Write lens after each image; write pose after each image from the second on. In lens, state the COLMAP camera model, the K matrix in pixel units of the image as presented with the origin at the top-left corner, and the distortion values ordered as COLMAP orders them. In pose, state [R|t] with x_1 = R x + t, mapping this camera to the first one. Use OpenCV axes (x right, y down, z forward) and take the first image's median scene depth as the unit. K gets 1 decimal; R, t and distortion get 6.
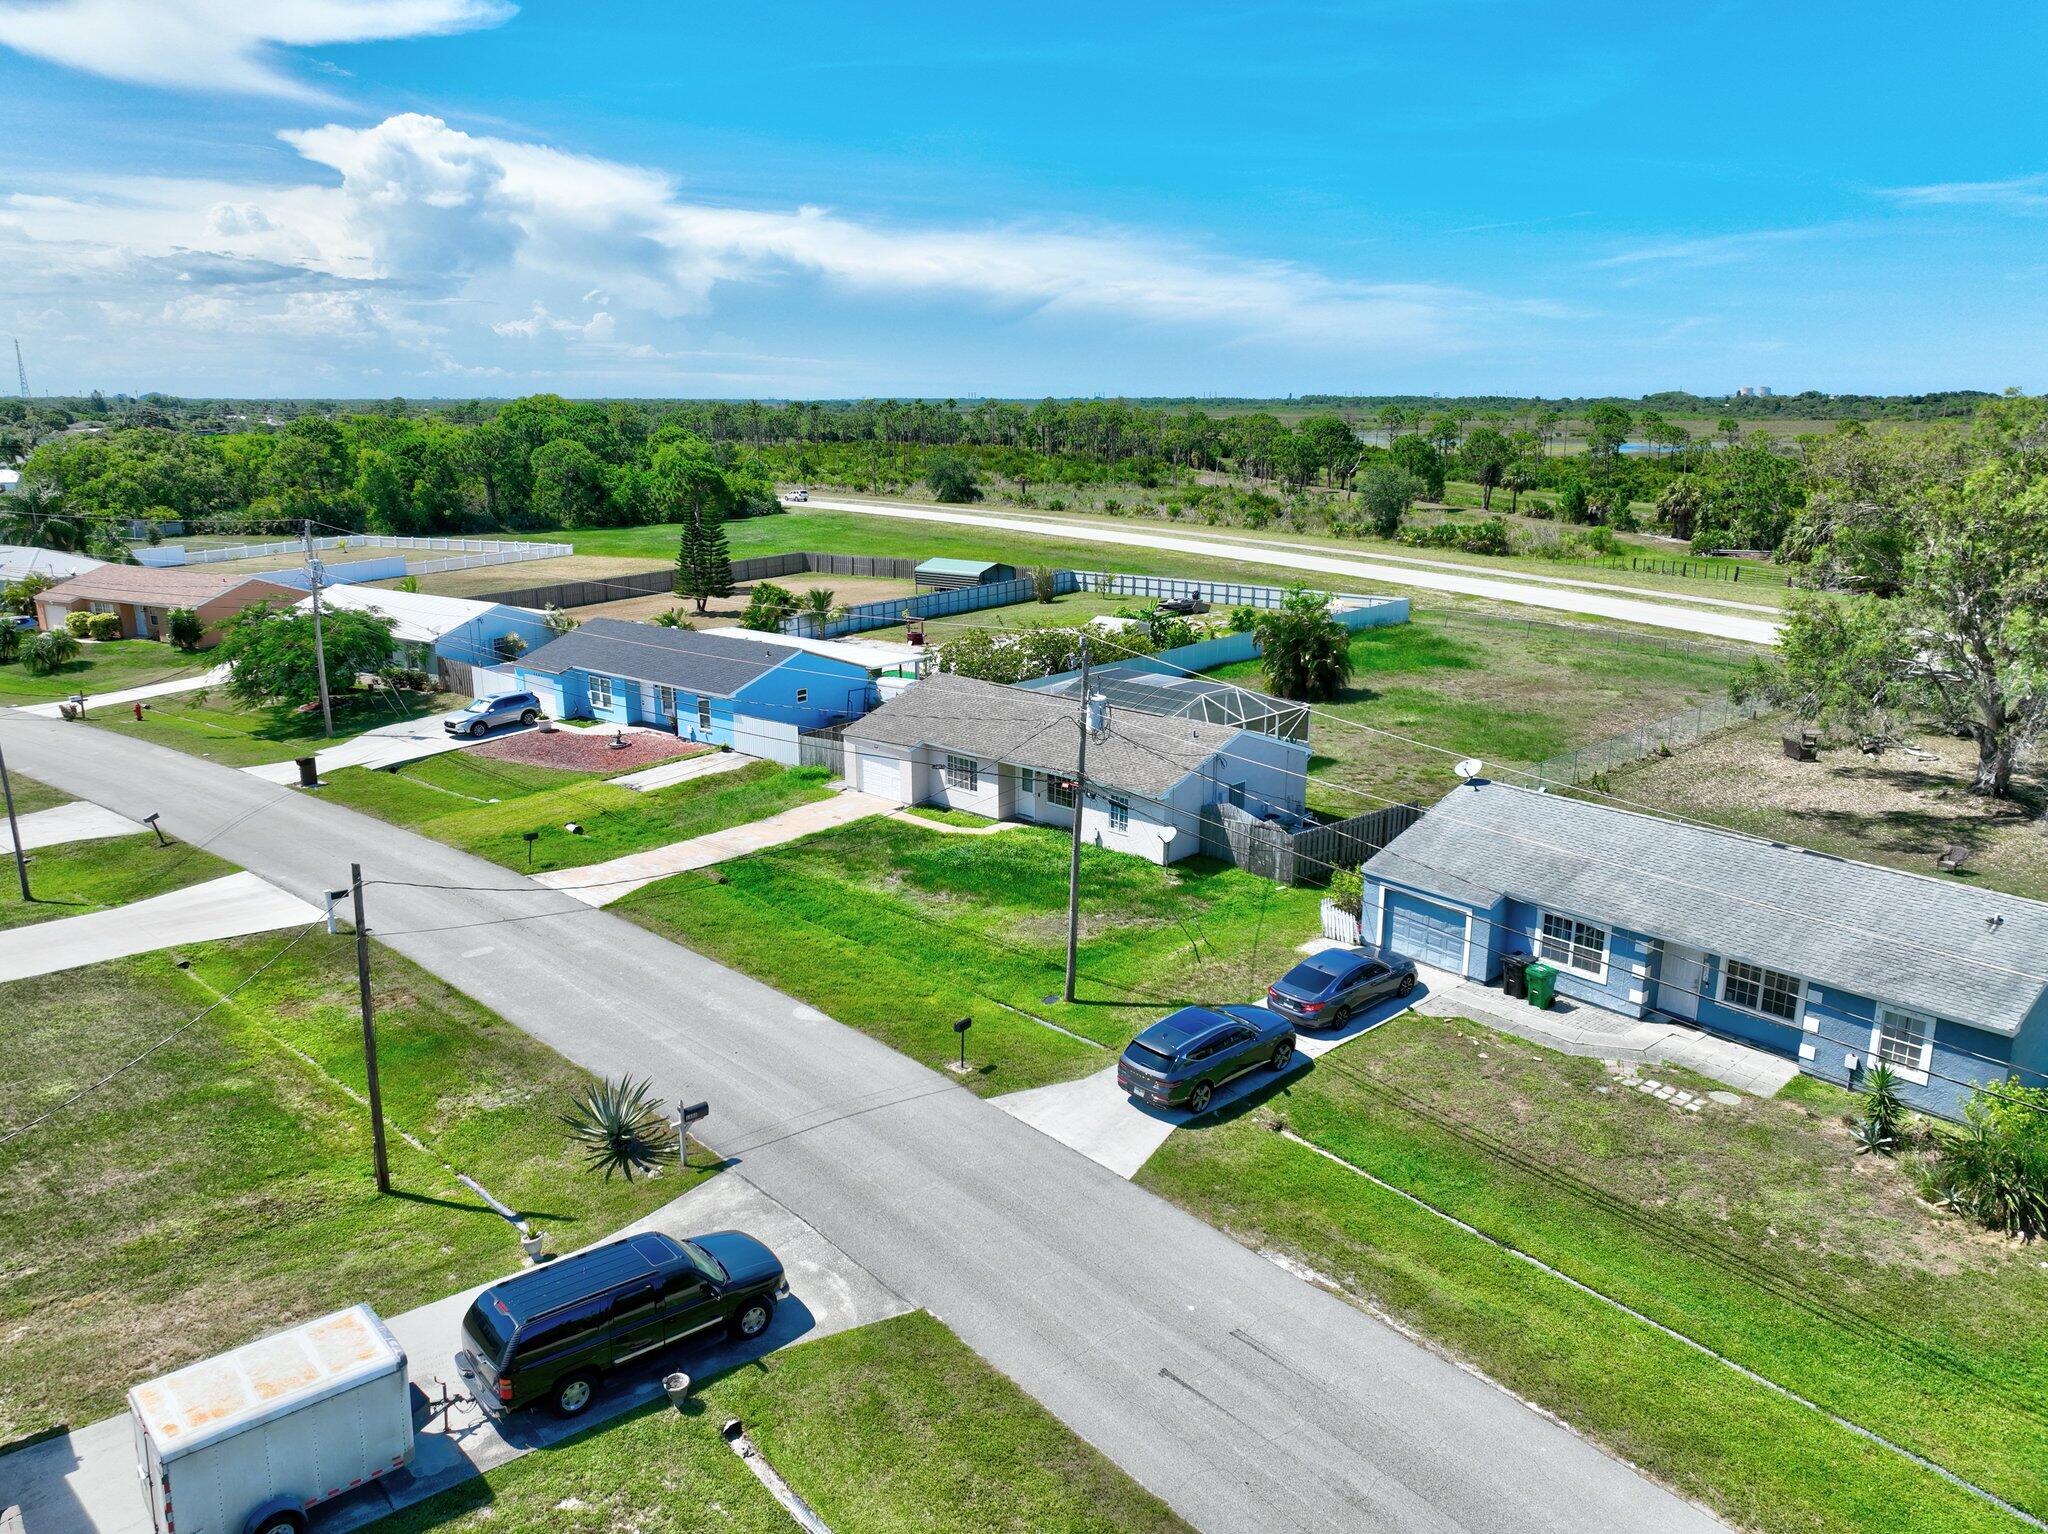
lens RADIAL K [[1446.1, 0, 1024.0], [0, 1446.1, 767.0], [0, 0, 1]] dist [0.003679, 0.002881]
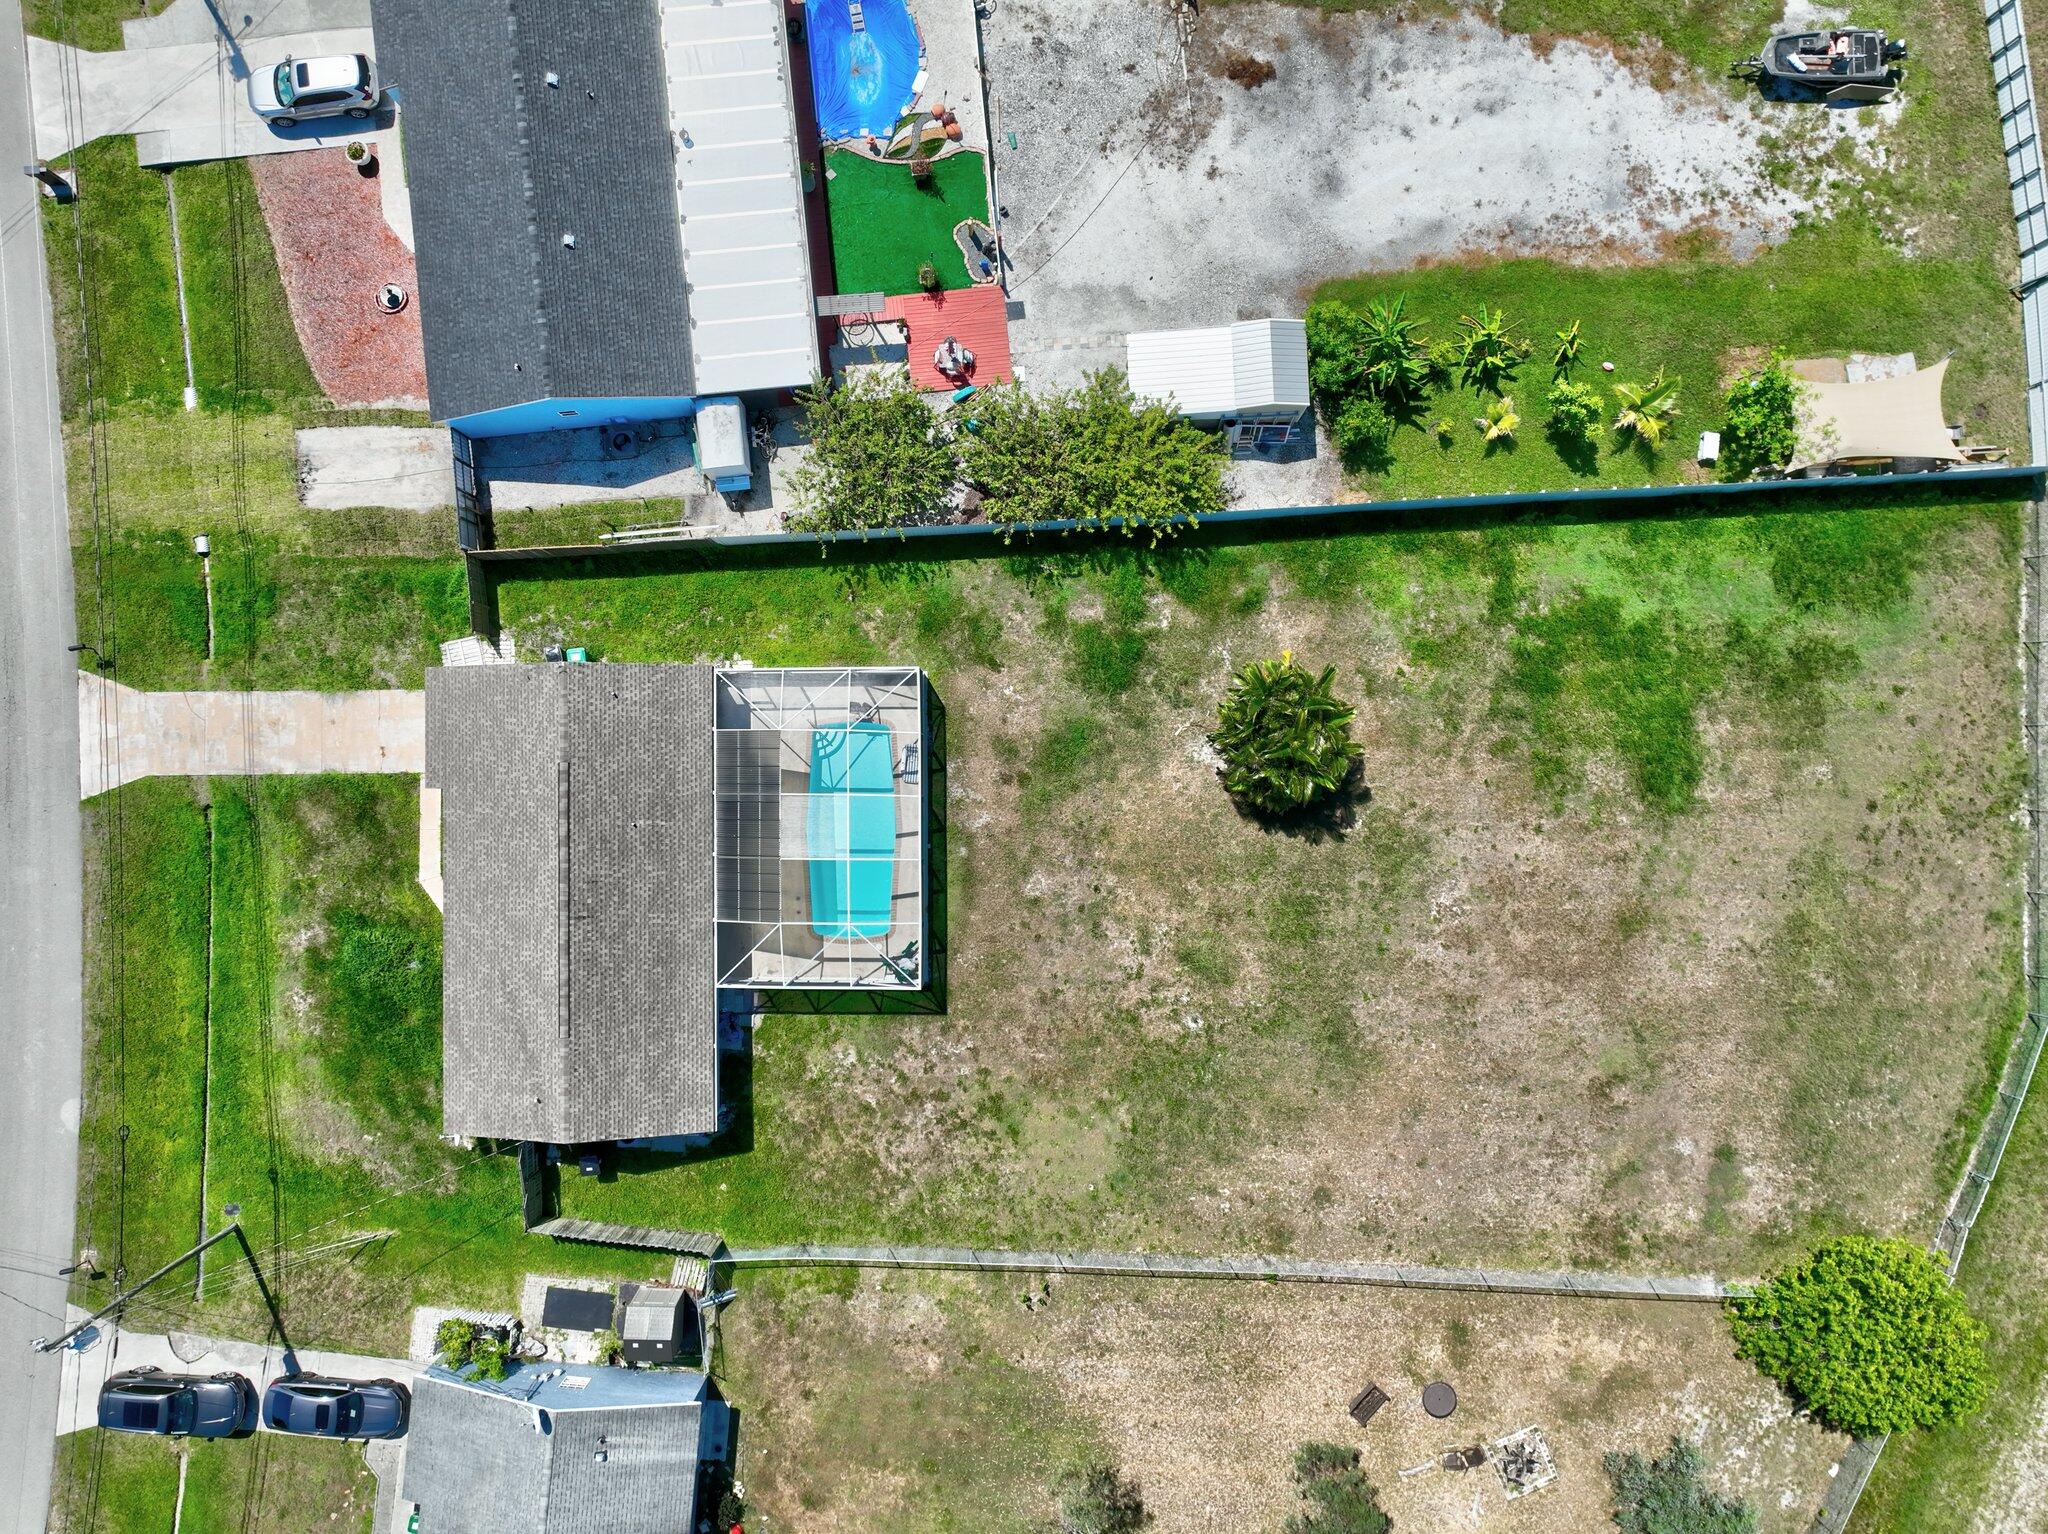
lens RADIAL K [[1428.9, 0, 1024.0], [0, 1428.9, 767.0], [0, 0, 1]] dist [0.002580, 0.004169]
pose [[0.700115, 0.714030, -0.001224, 0.178864], [-0.185457, 0.183498, 0.965367, -0.985183], [0.689525, -0.675641, 0.260891, 1.087633]]
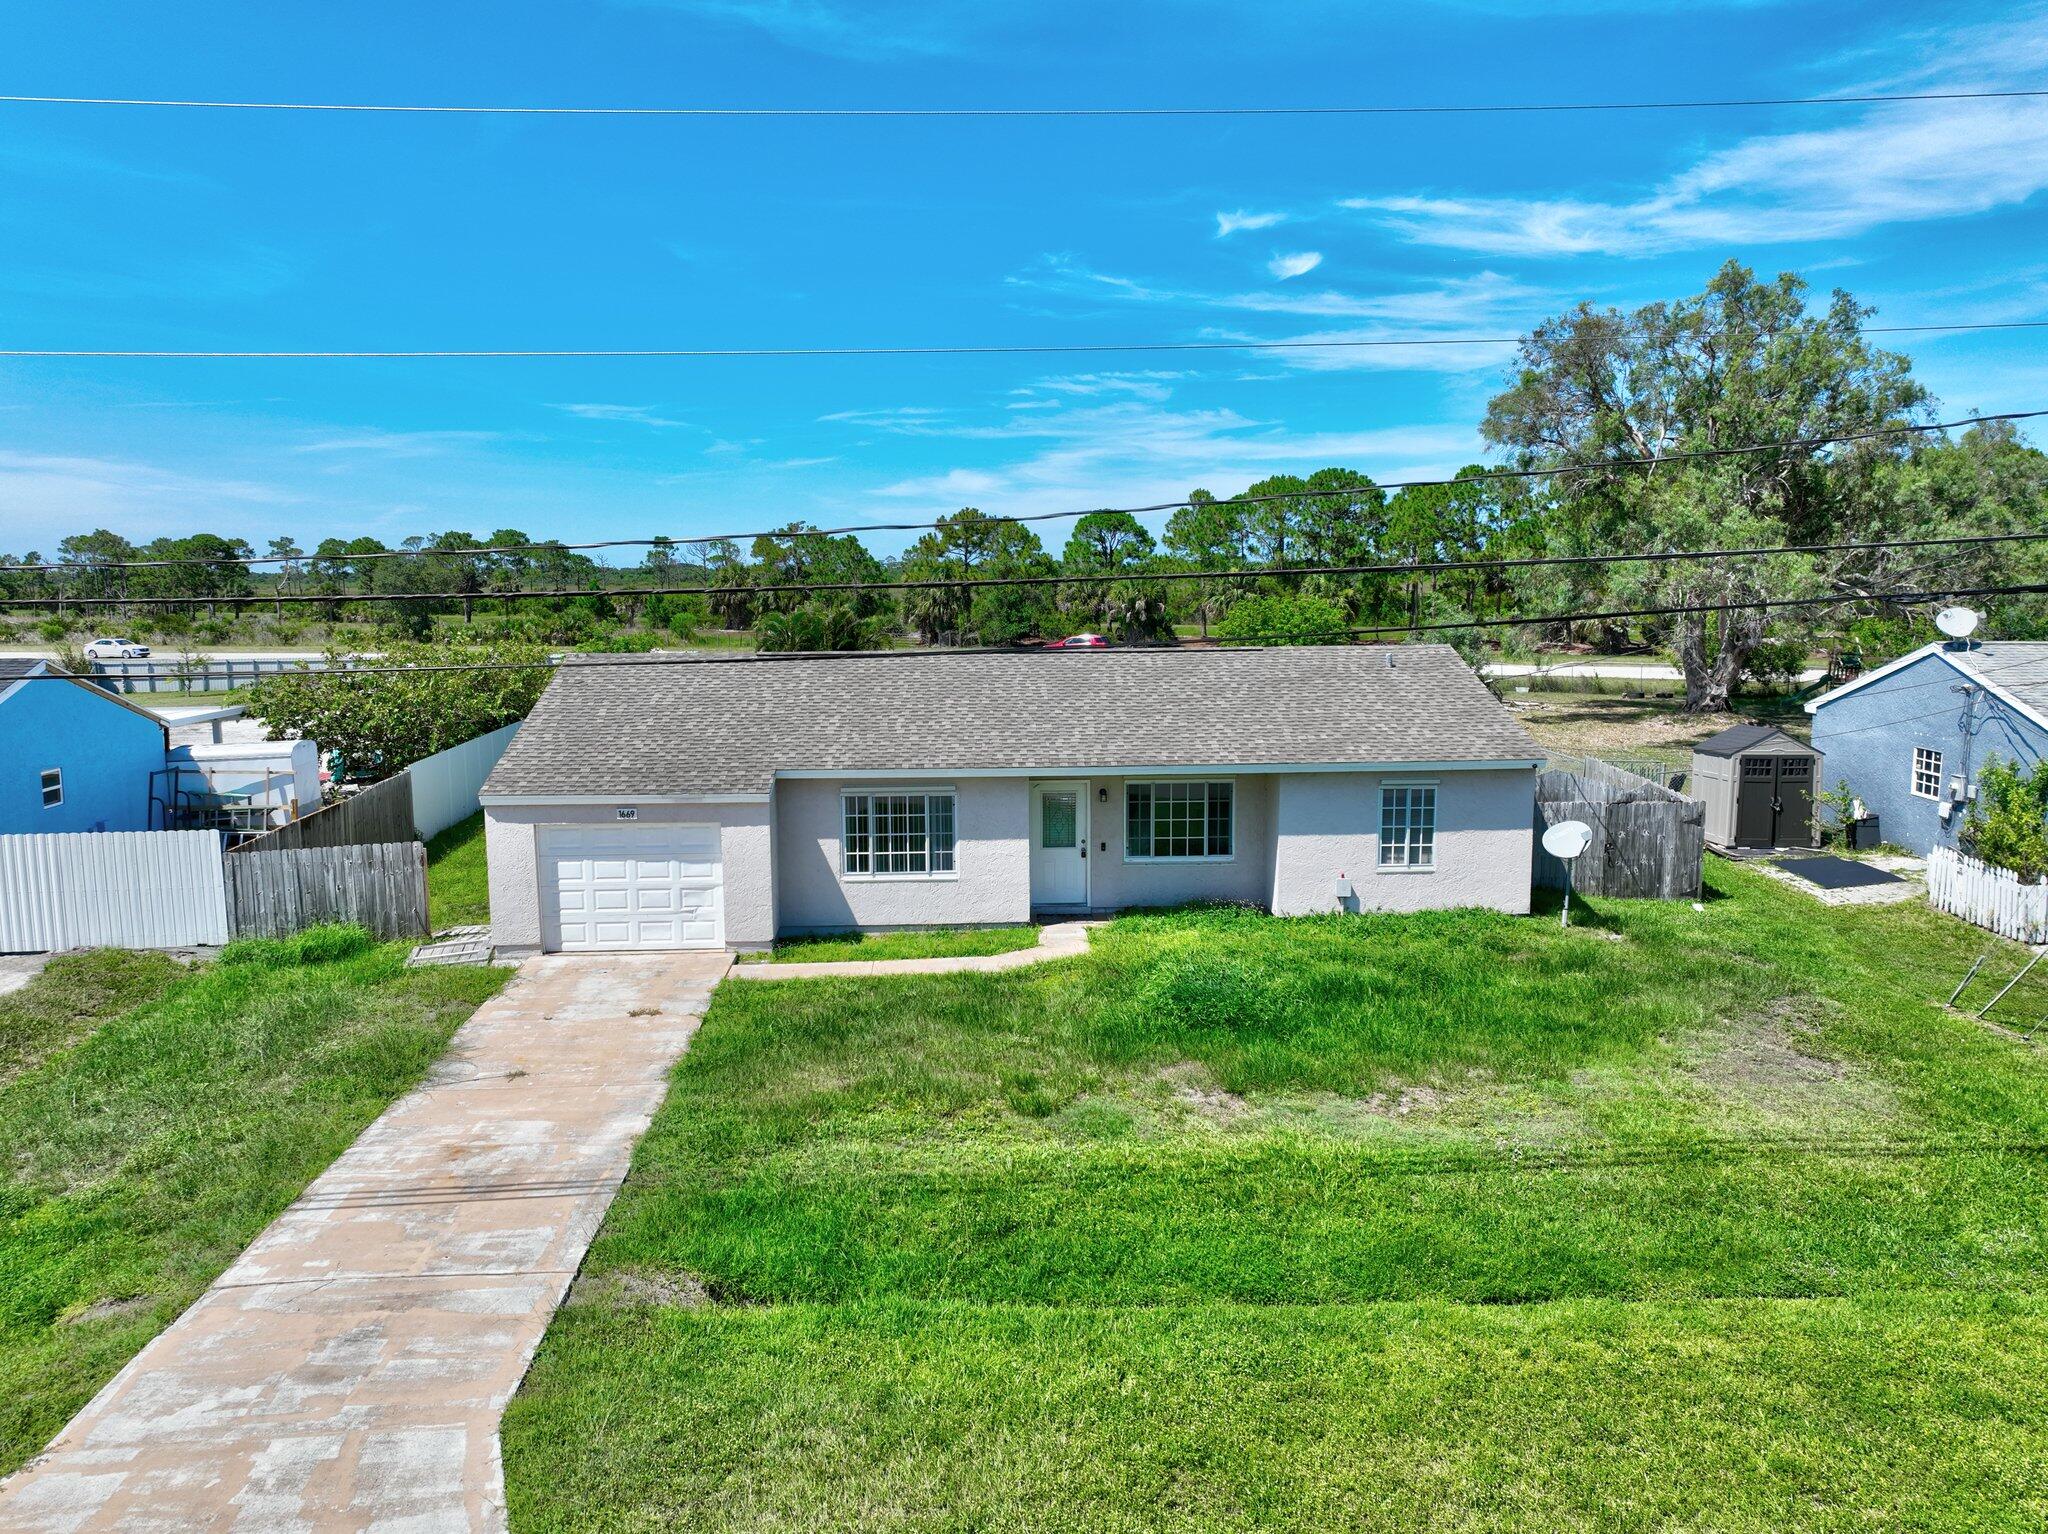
lens RADIAL K [[1437.3, 0, 1024.0], [0, 1437.3, 767.0], [0, 0, 1]] dist [0.000247, 0.003921]
pose [[0.682895, -0.100397, 0.723585, -0.320164], [0.187268, 0.981471, -0.040560, 0.009196], [-0.706105, 0.163203, 0.689043, 0.731468]]
